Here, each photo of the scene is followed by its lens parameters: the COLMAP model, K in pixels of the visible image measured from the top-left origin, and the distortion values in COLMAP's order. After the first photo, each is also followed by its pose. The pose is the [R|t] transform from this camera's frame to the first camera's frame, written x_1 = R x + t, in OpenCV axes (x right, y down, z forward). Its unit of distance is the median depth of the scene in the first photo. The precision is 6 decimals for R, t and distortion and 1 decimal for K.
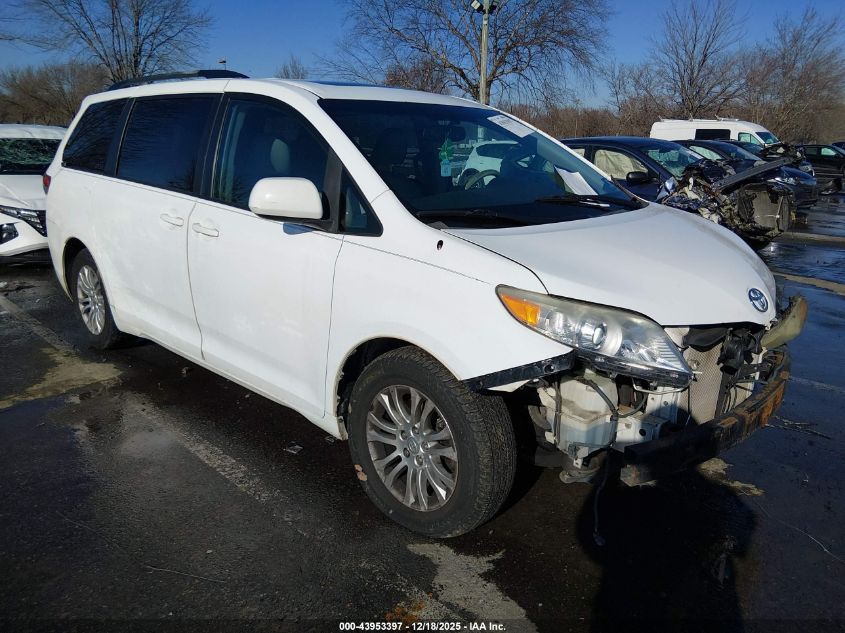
lens RADIAL K [[660.3, 0, 418.5], [0, 660.3, 317.7], [0, 0, 1]] dist [0.058800, -0.076351]
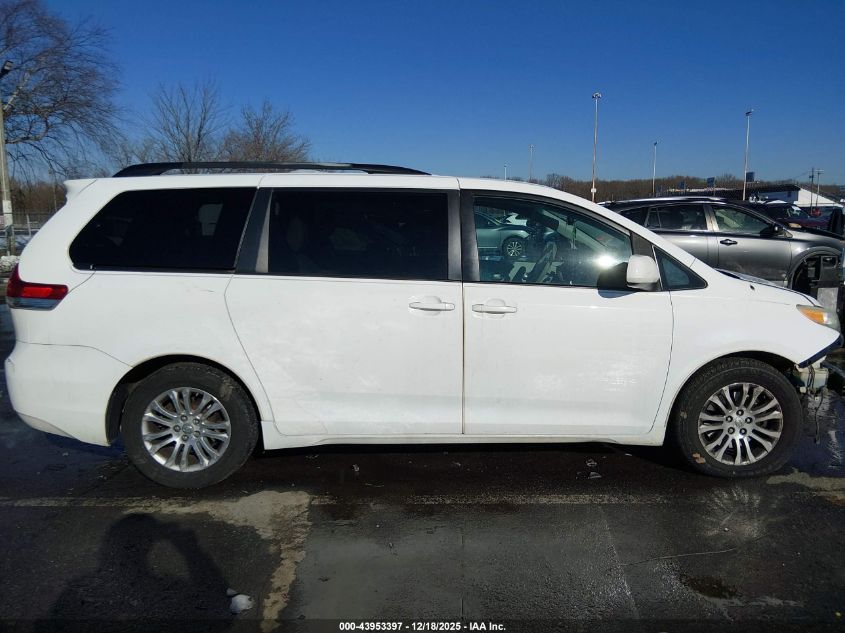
lens RADIAL K [[660.3, 0, 418.5], [0, 660.3, 317.7], [0, 0, 1]] dist [0.058800, -0.076351]
pose [[0.690679, -0.131339, 0.711135, -1.389213], [0.201640, 0.979345, -0.014966, -0.147606], [-0.694481, 0.153729, 0.702897, 0.357401]]
